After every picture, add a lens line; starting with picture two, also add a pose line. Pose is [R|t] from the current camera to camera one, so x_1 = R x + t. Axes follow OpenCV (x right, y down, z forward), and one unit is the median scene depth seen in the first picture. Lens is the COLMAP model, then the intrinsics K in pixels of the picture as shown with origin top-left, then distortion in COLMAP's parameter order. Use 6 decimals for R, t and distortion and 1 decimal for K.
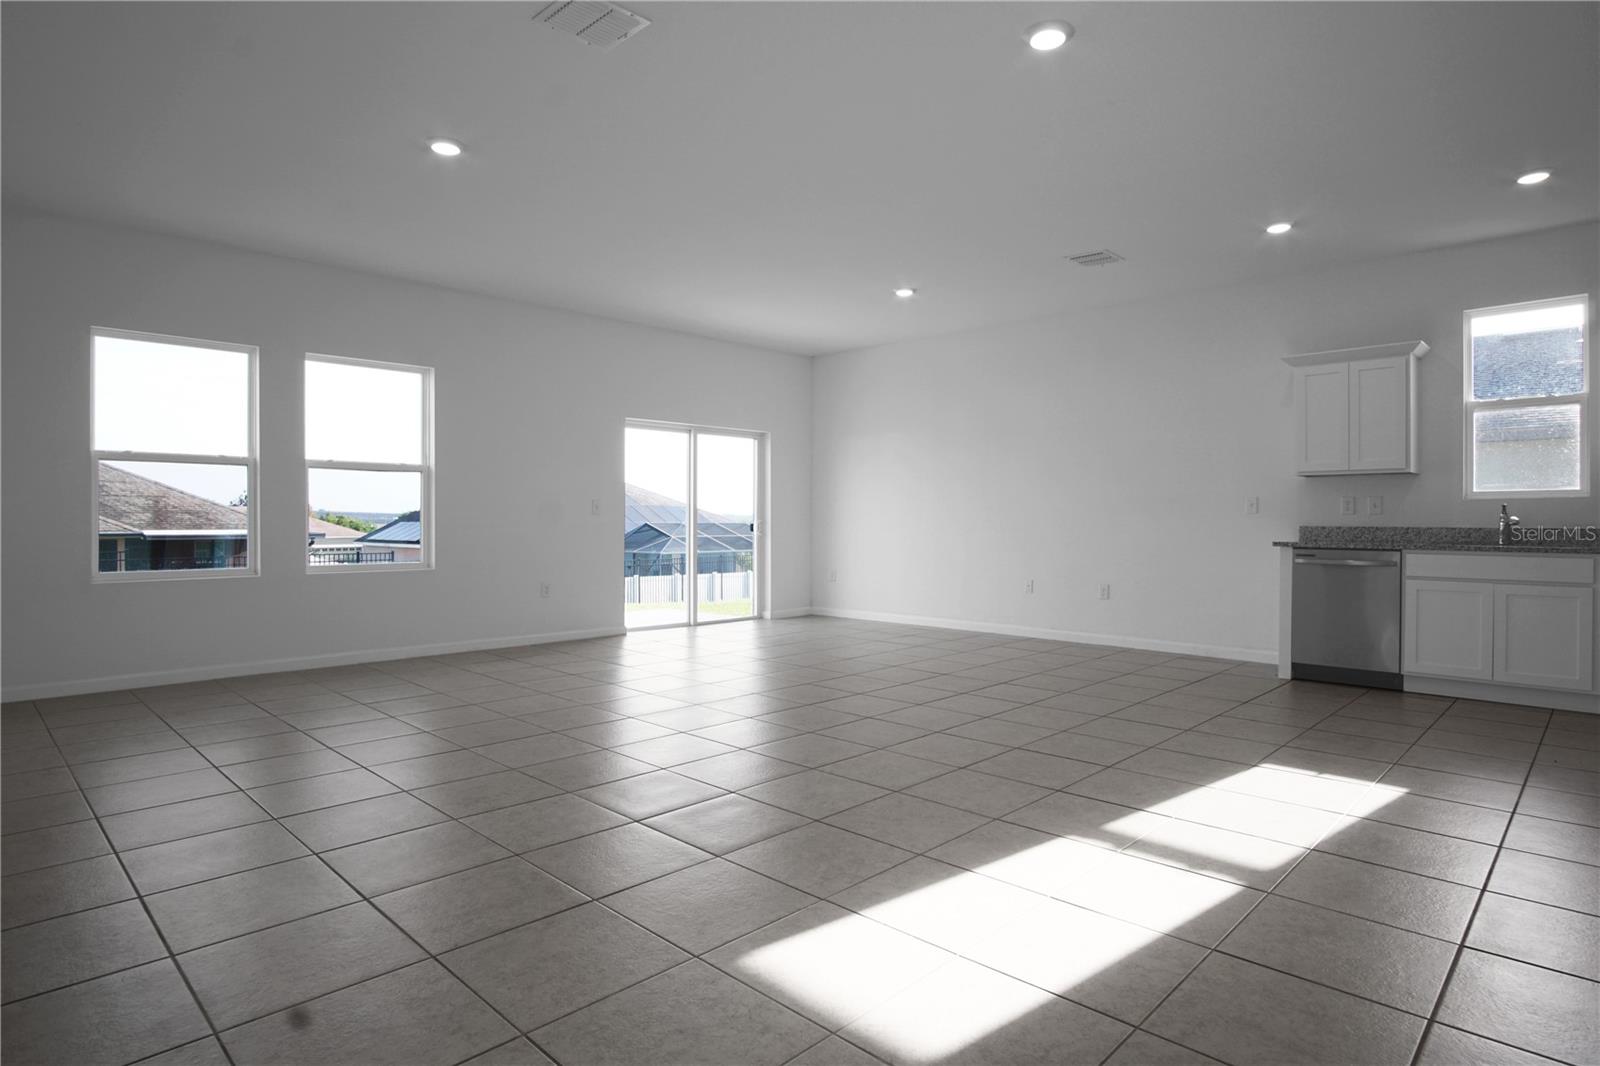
lens RADIAL K [[863.4, 0, 824.9], [0, 863.4, 540.6], [0, 0, 1]] dist [-0.026547, 0.002743]
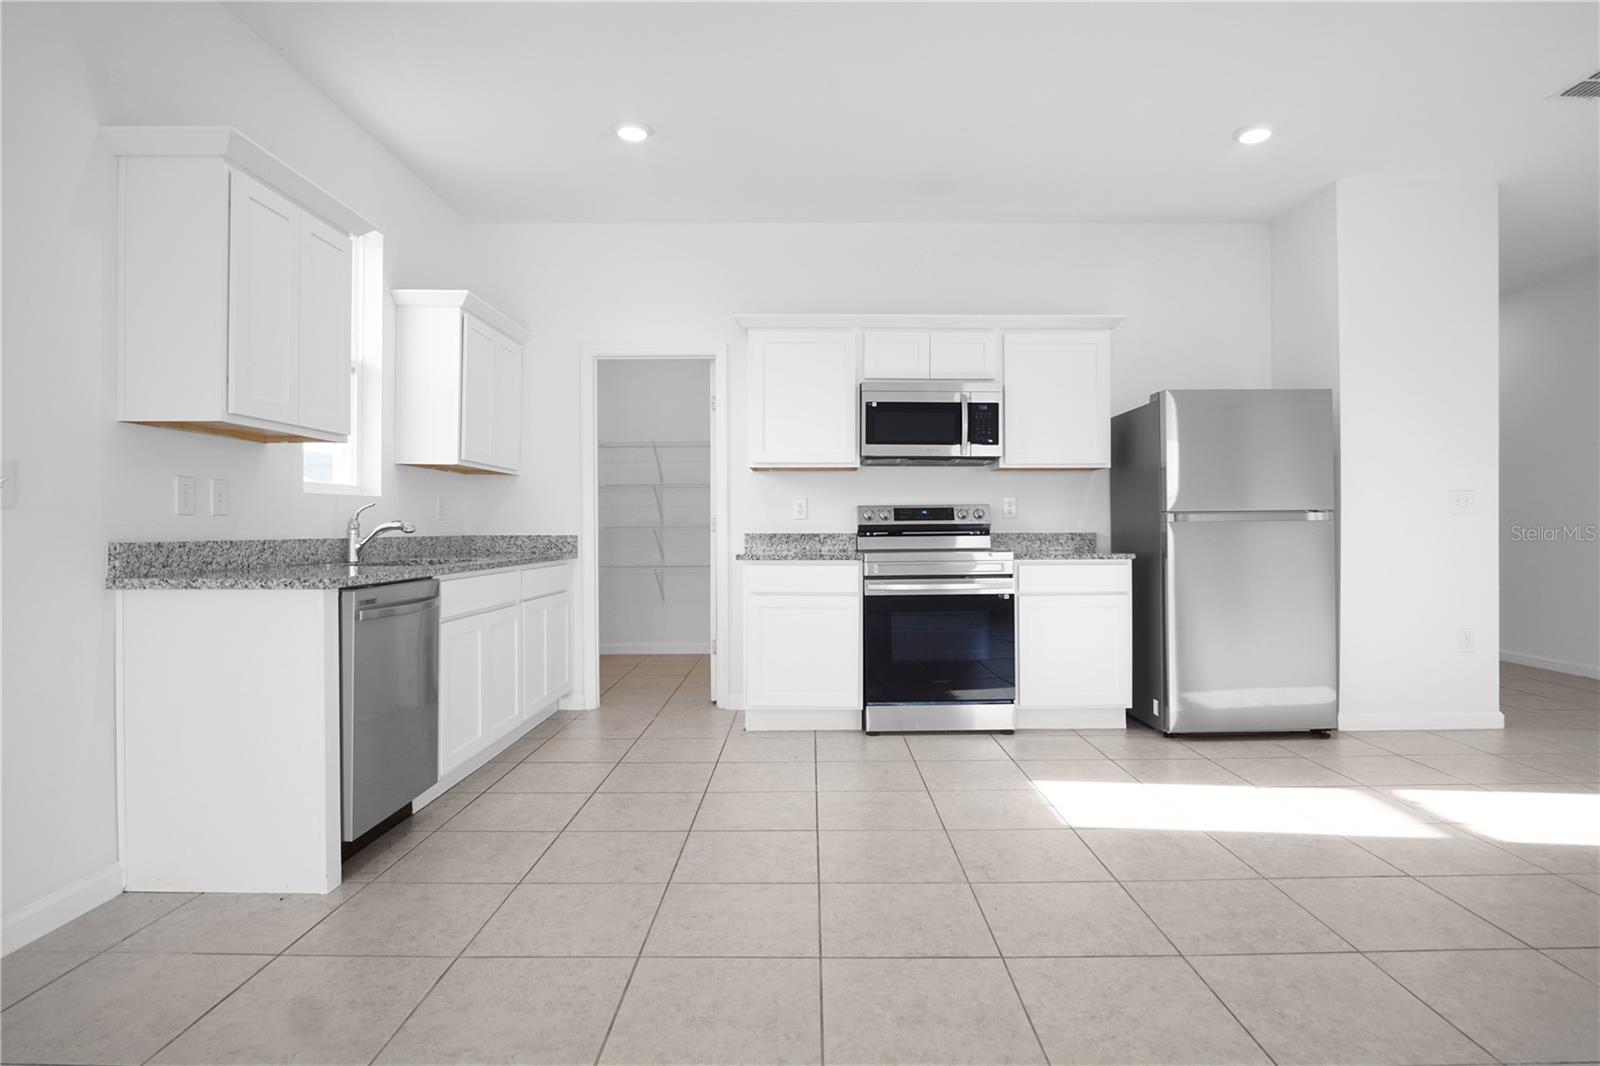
lens RADIAL K [[863.4, 0, 810.1], [0, 863.4, 530.2], [0, 0, 1]] dist [-0.026547, 0.002743]
pose [[-0.688138, -0.004801, 0.725564, 0.046256], [0.017543, 0.999576, 0.023251, -0.024342], [-0.725368, 0.028729, -0.687762, 0.966637]]
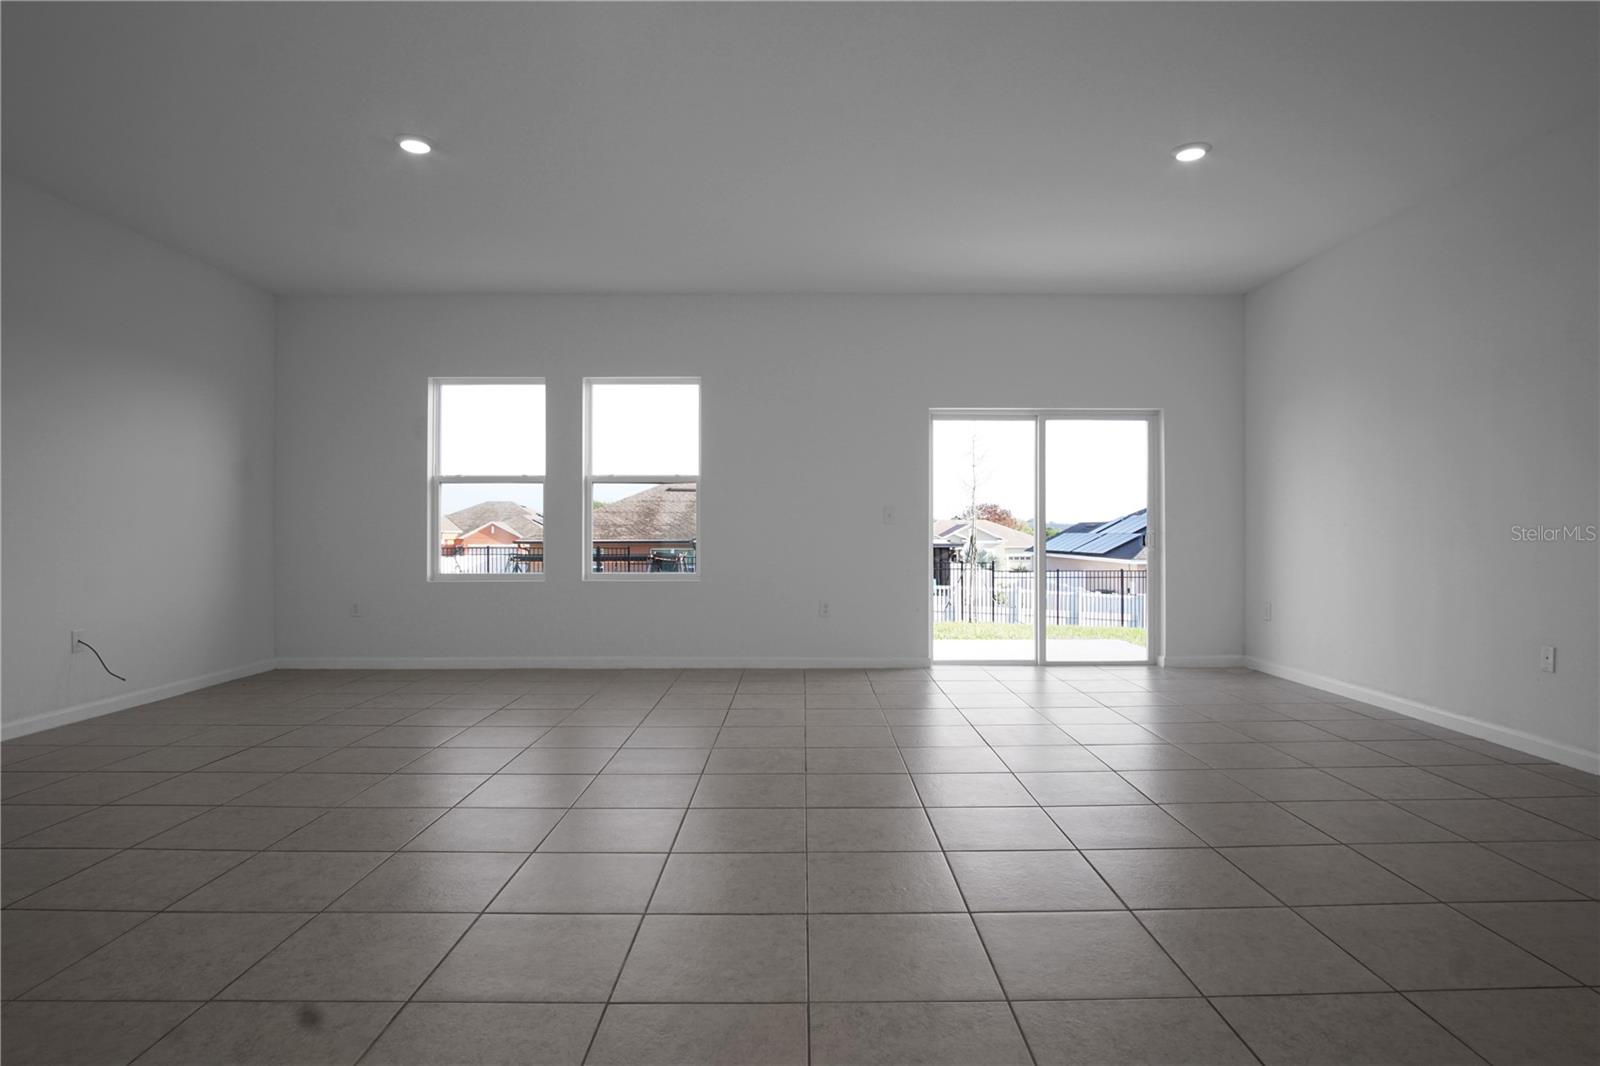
lens RADIAL K [[863.4, 0, 813.1], [0, 863.4, 529.1], [0, 0, 1]] dist [-0.026547, 0.002743]
pose [[0.695283, -0.002981, -0.718730, 0.343151], [-0.015356, 0.999702, -0.019002, -0.008775], [0.718572, 0.024249, 0.695030, 0.398967]]
